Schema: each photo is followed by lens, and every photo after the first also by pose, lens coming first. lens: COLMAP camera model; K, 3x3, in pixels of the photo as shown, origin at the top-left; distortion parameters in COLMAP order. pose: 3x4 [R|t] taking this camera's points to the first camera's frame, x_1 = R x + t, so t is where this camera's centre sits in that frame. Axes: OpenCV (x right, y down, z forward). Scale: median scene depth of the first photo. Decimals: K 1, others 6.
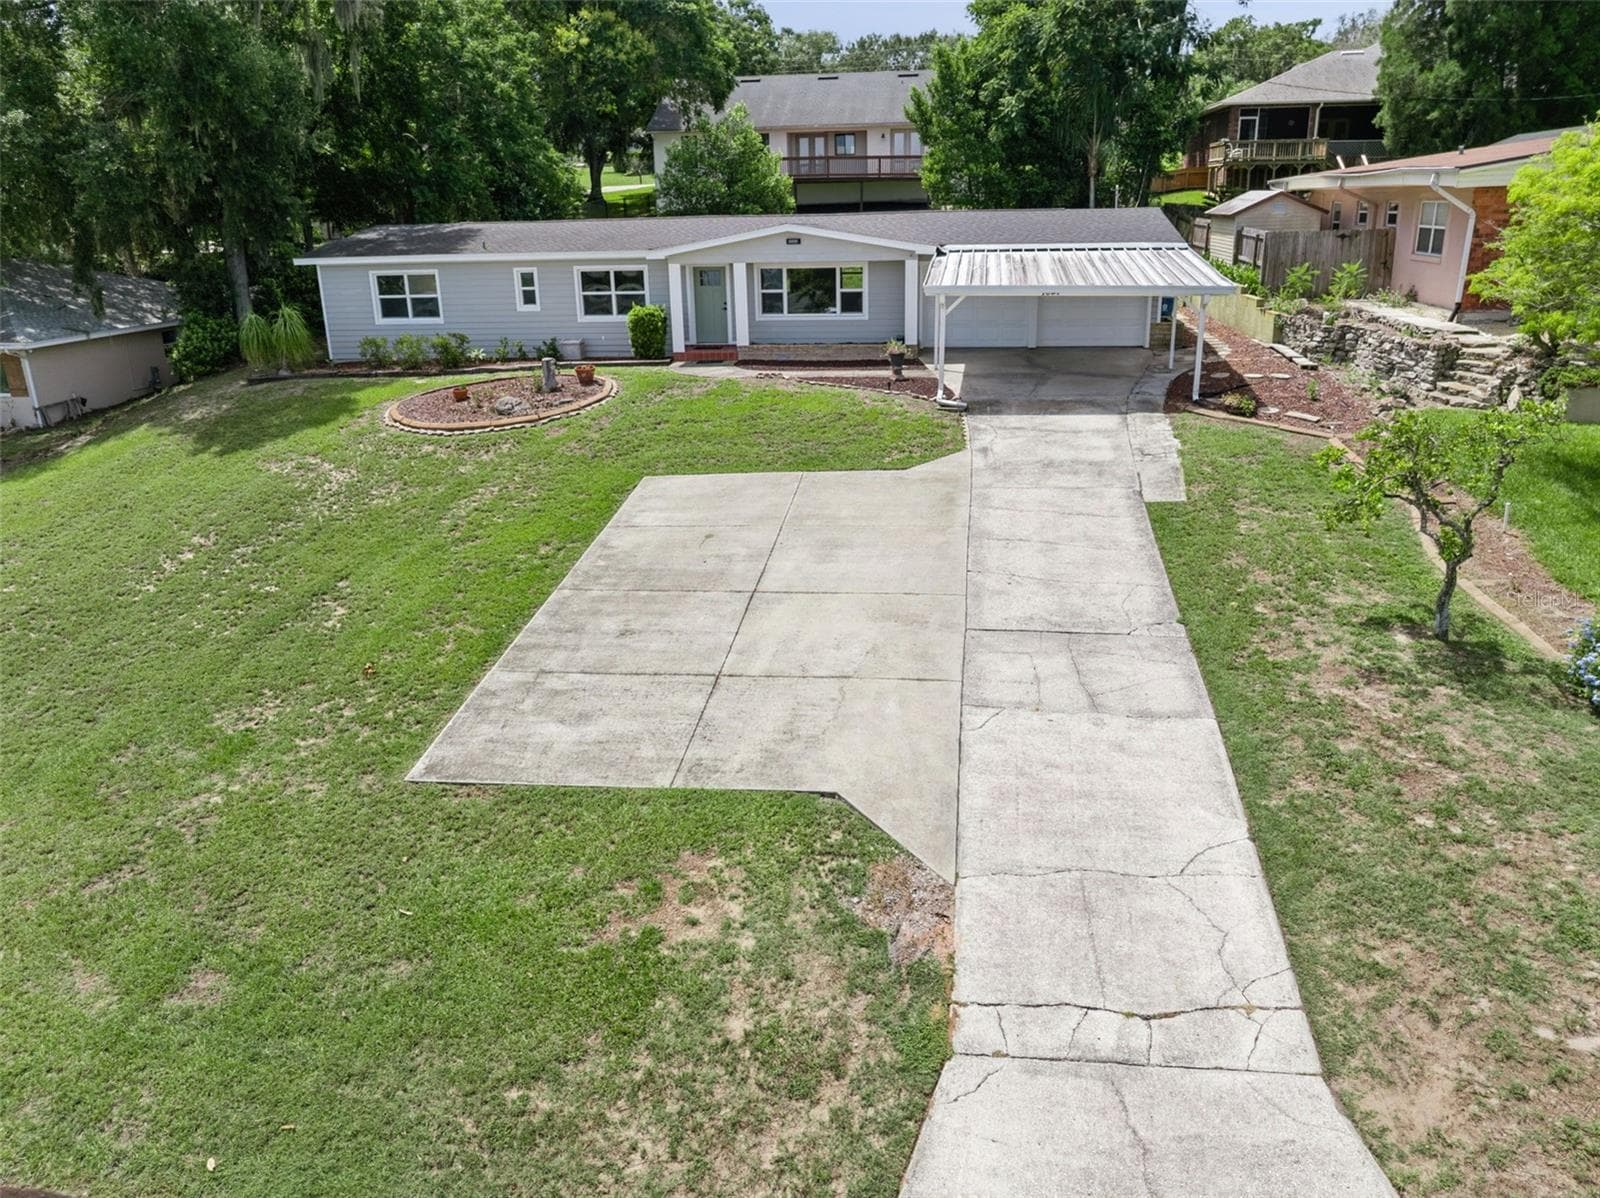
lens RADIAL K [[1147.3, 0, 815.8], [0, 1147.3, 592.8], [0, 0, 1]] dist [-0.043365, 0.009585]
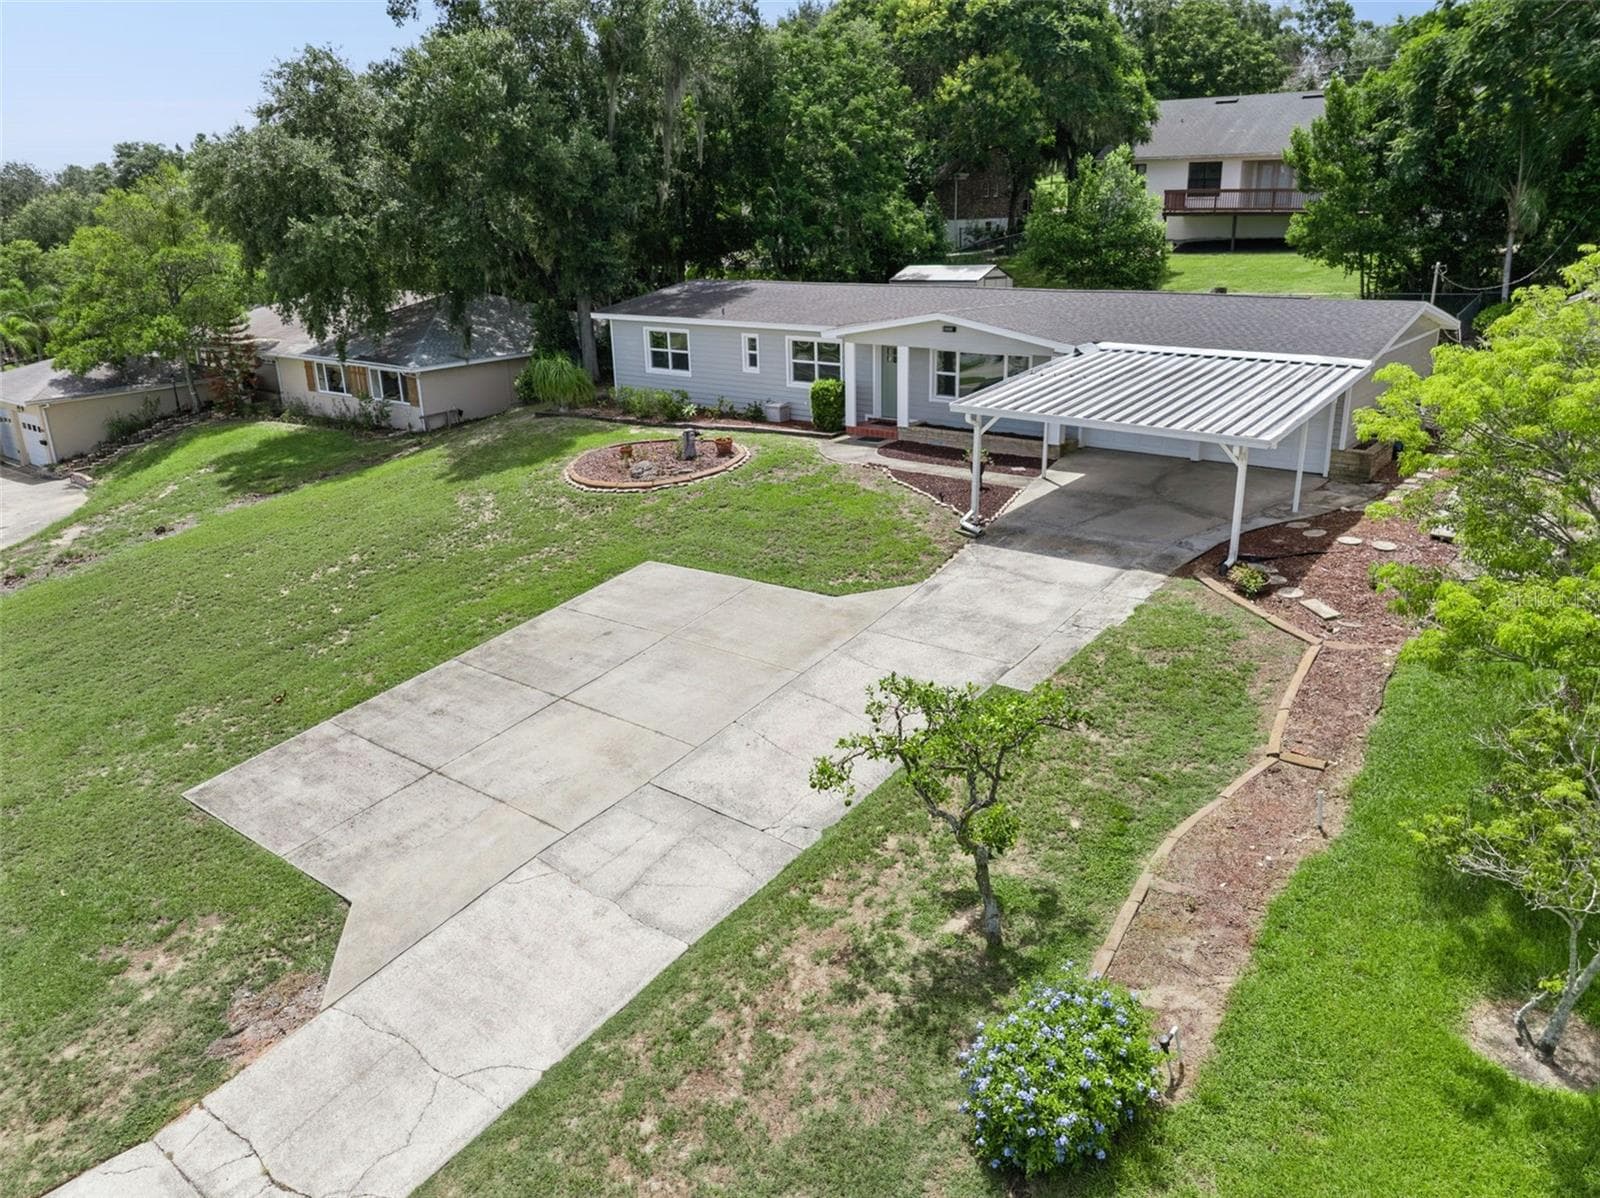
lens RADIAL K [[1147.3, 0, 804.9], [0, 1147.3, 602.5], [0, 0, 1]] dist [-0.043365, 0.009585]
pose [[0.854278, 0.171606, -0.490675, 0.424117], [-0.161592, 0.984839, 0.063095, -0.125527], [0.494063, 0.025389, 0.869056, 0.095040]]
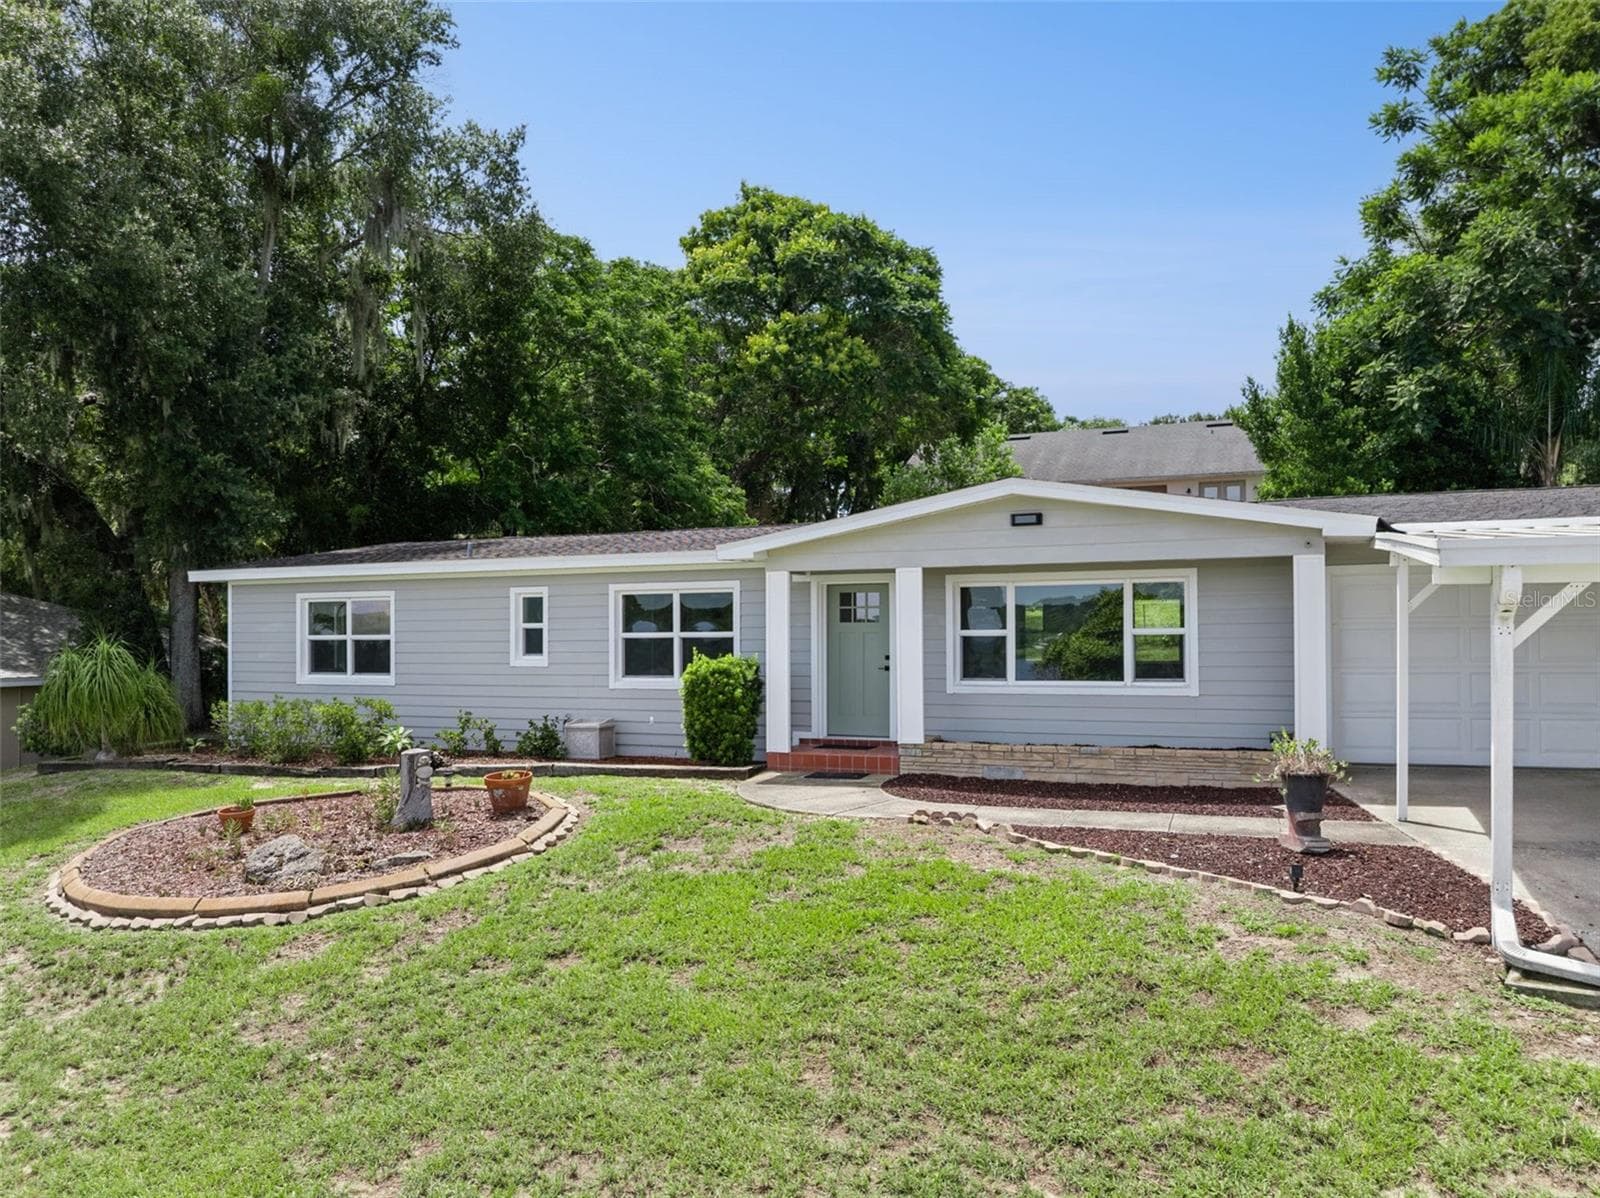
lens RADIAL K [[1147.3, 0, 812.2], [0, 1147.3, 619.6], [0, 0, 1]] dist [-0.043365, 0.009585]
pose [[0.968571, 0.009474, -0.248557, 0.011909], [-0.090296, 0.944498, -0.315864, -0.127589], [0.231769, 0.328380, 0.915669, 0.617377]]
